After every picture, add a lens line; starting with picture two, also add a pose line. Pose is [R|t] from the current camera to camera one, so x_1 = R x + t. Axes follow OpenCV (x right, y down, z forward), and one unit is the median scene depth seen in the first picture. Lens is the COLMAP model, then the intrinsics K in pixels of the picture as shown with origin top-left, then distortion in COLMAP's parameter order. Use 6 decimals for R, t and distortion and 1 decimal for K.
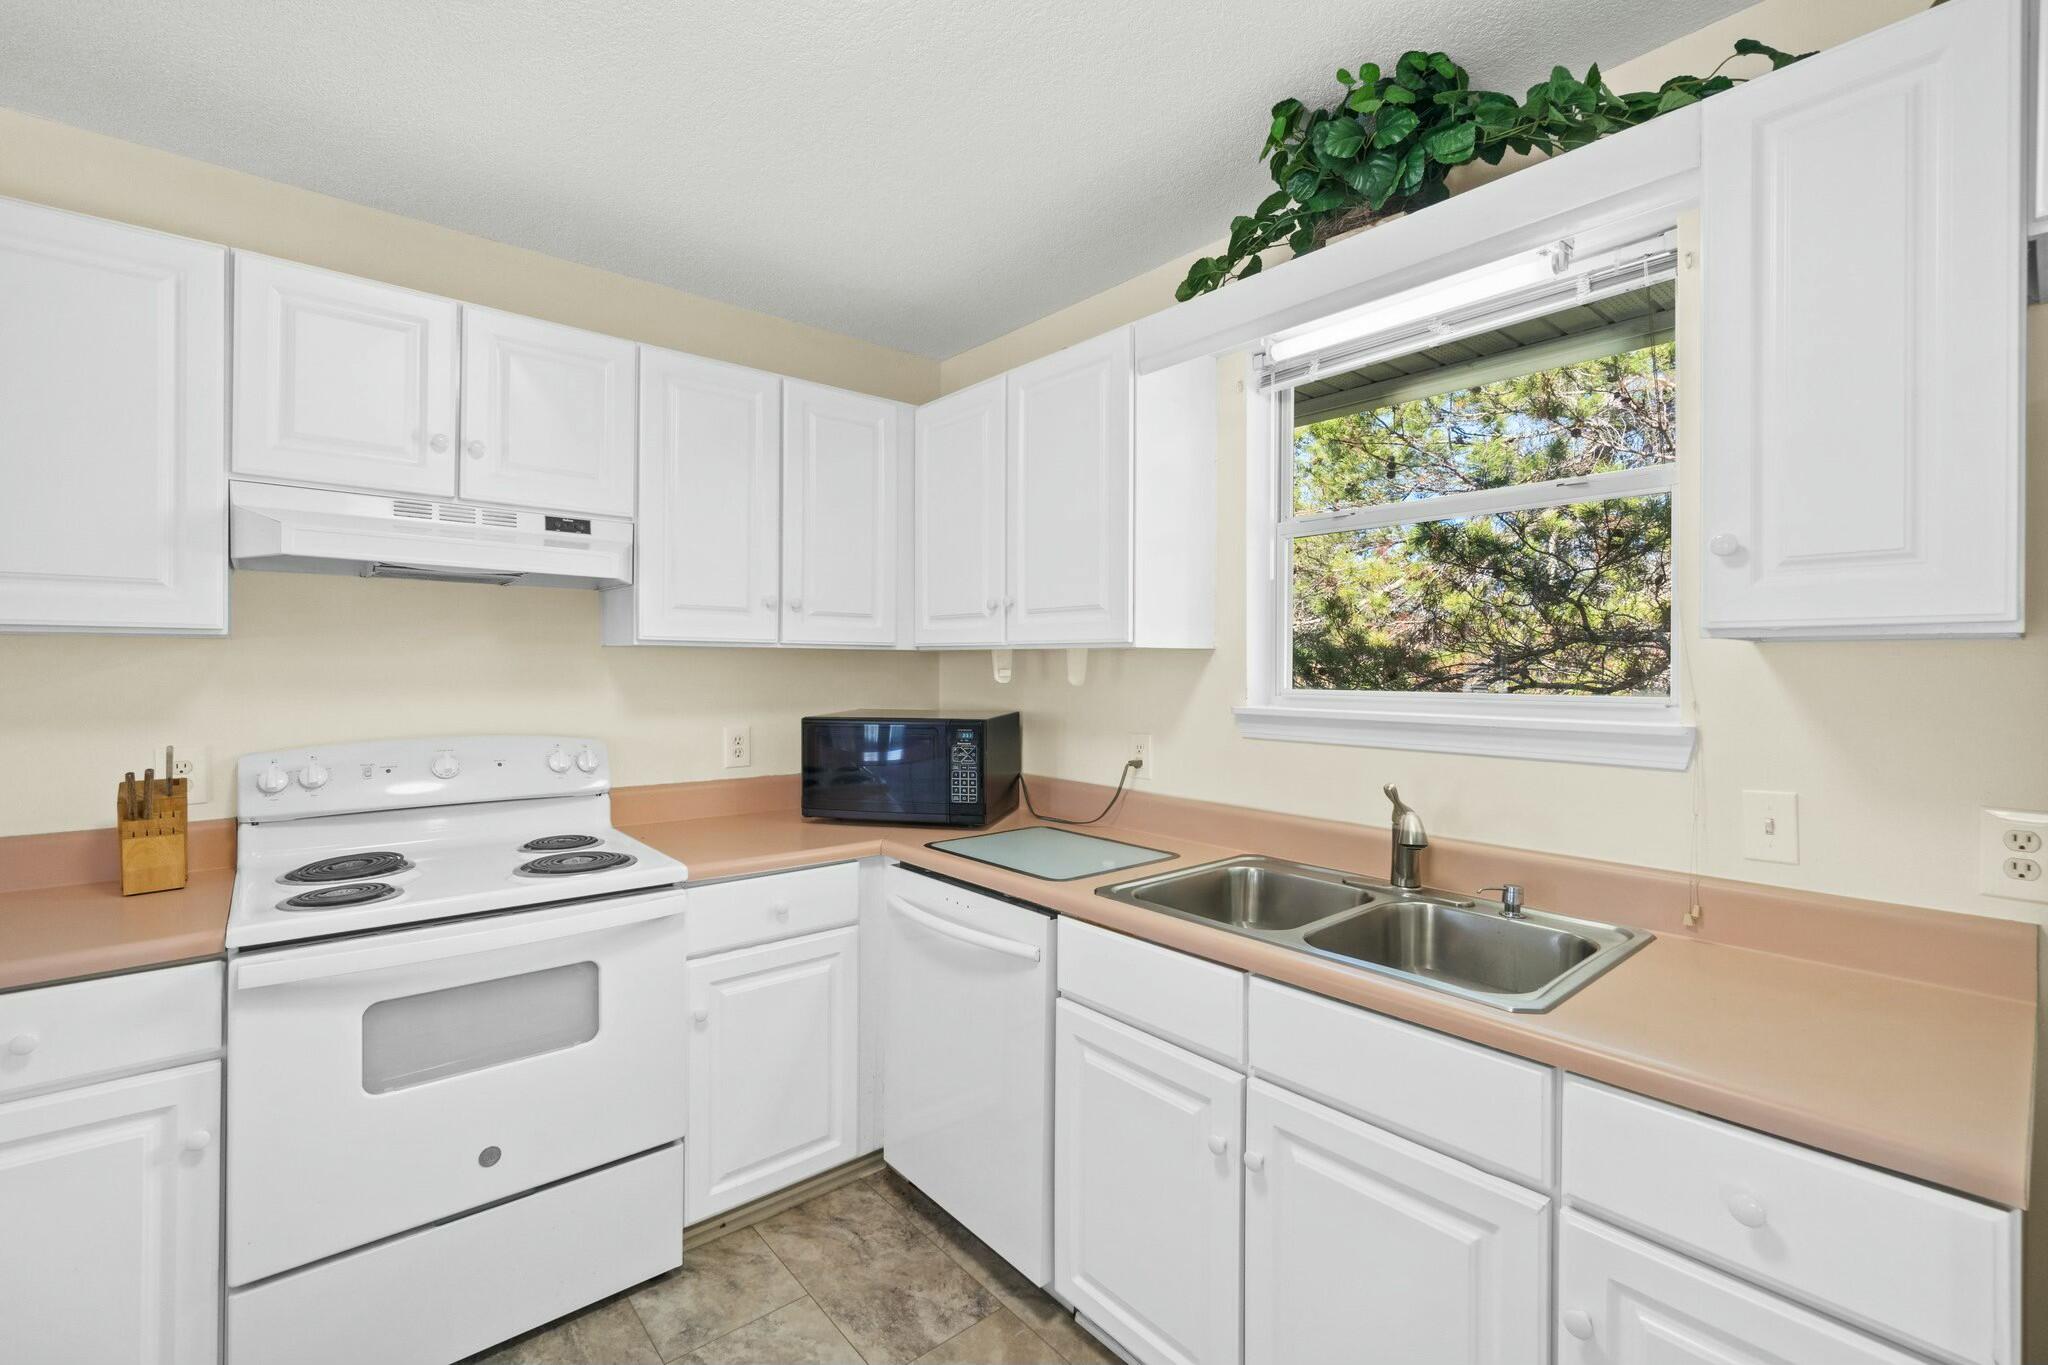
lens RADIAL K [[880.6, 0, 1021.2], [0, 880.6, 668.2], [0, 0, 1]] dist [-0.004241, -0.000245]
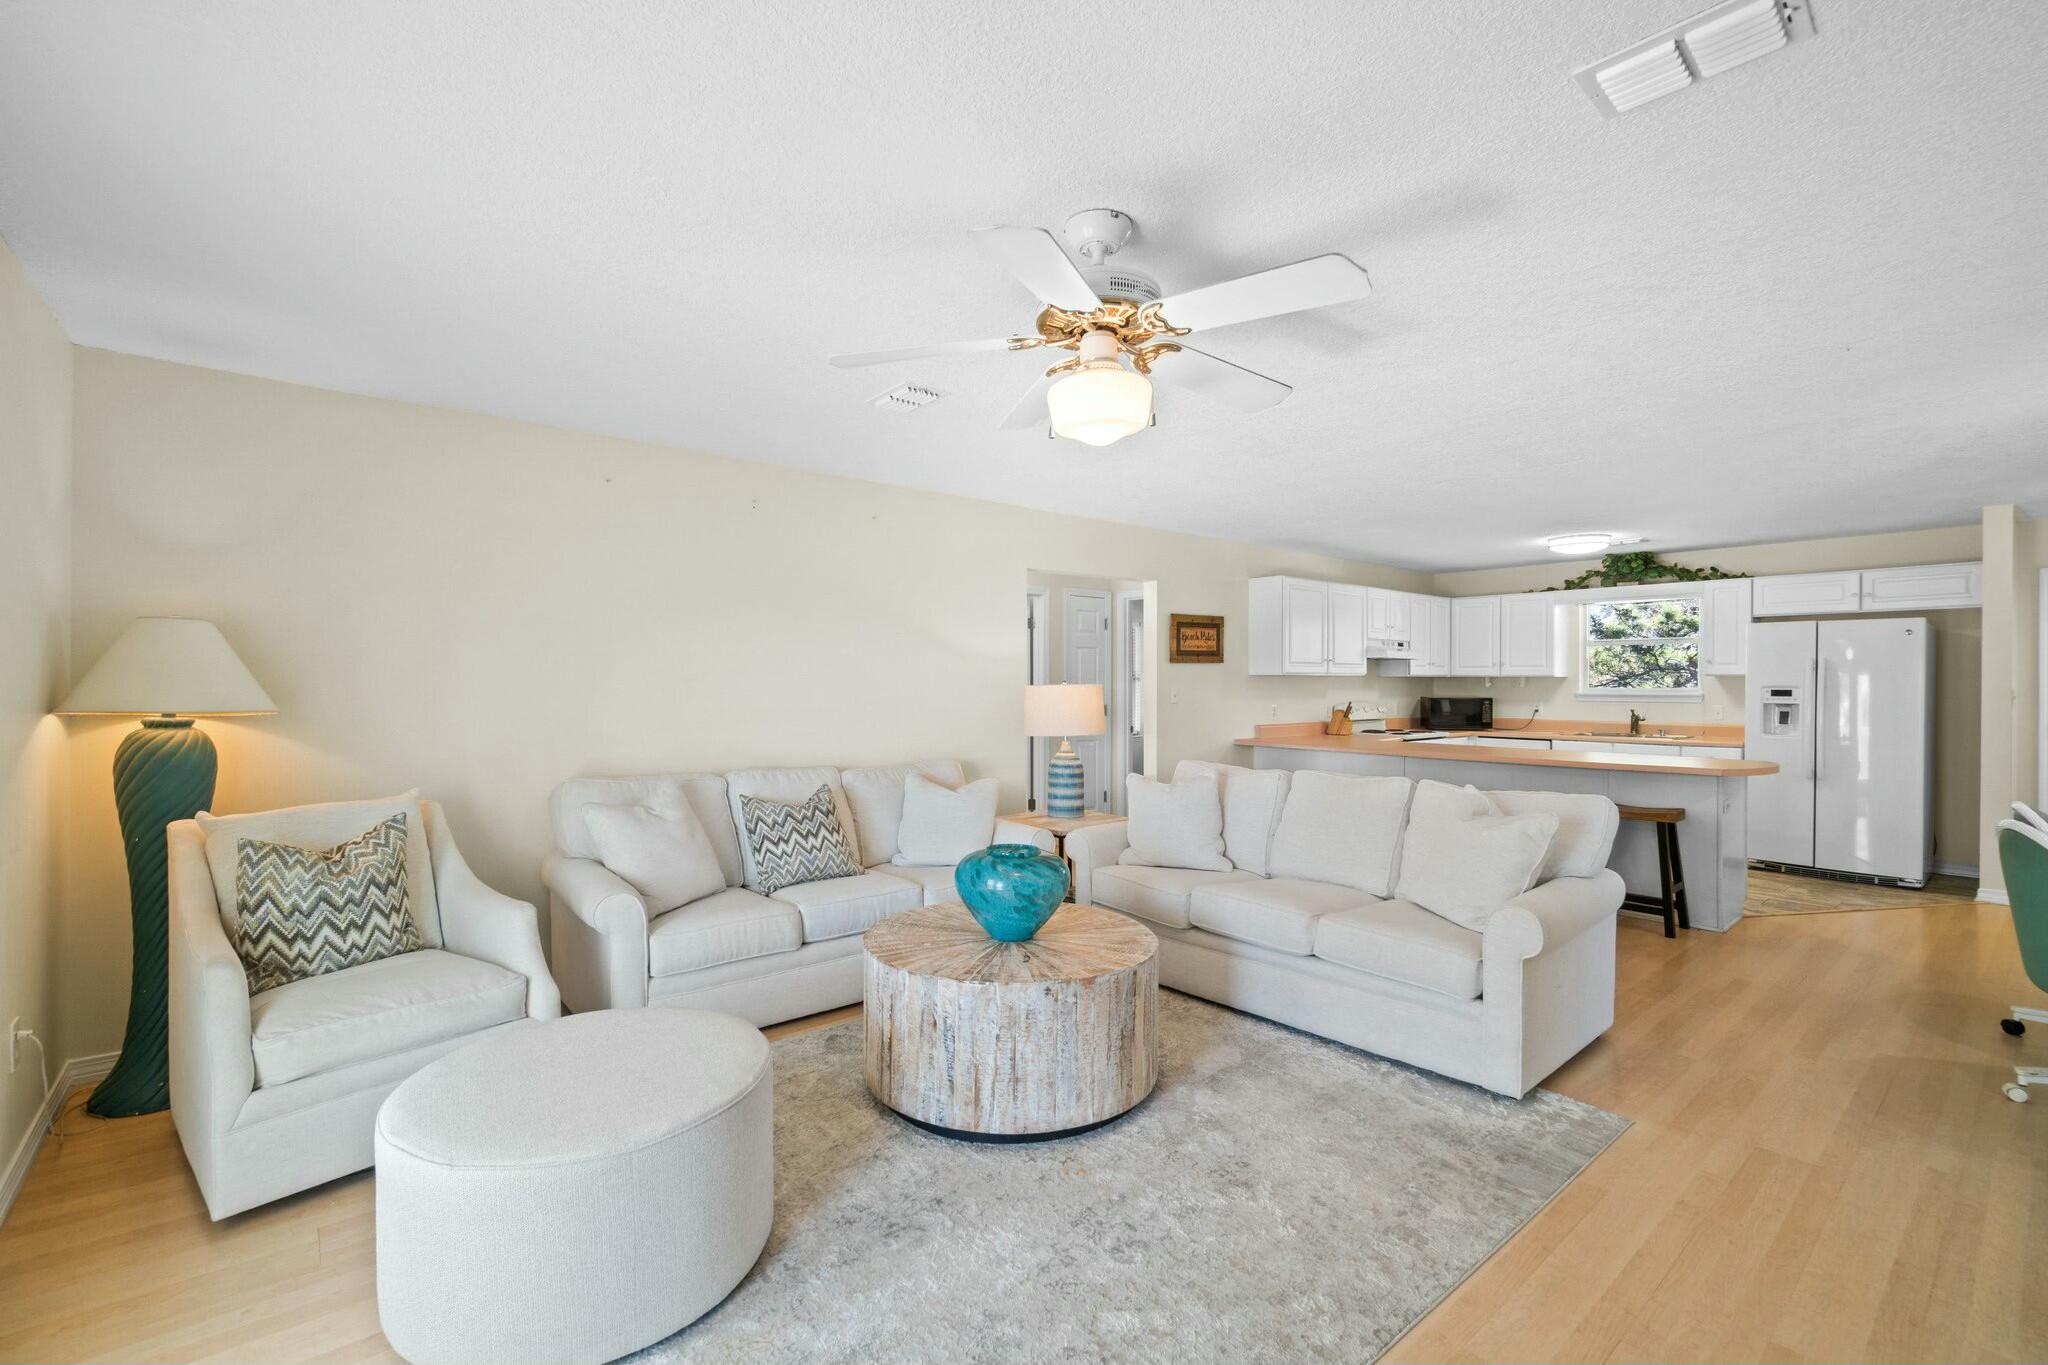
lens RADIAL K [[898.0, 0, 1013.6], [0, 898.0, 684.9], [0, 0, 1]] dist [0.000086, 0.000231]
pose [[0.999990, -0.004092, -0.001523, -2.189483], [0.004099, 0.999980, 0.004730, -0.017186], [0.001504, -0.004736, 0.999988, -2.869632]]
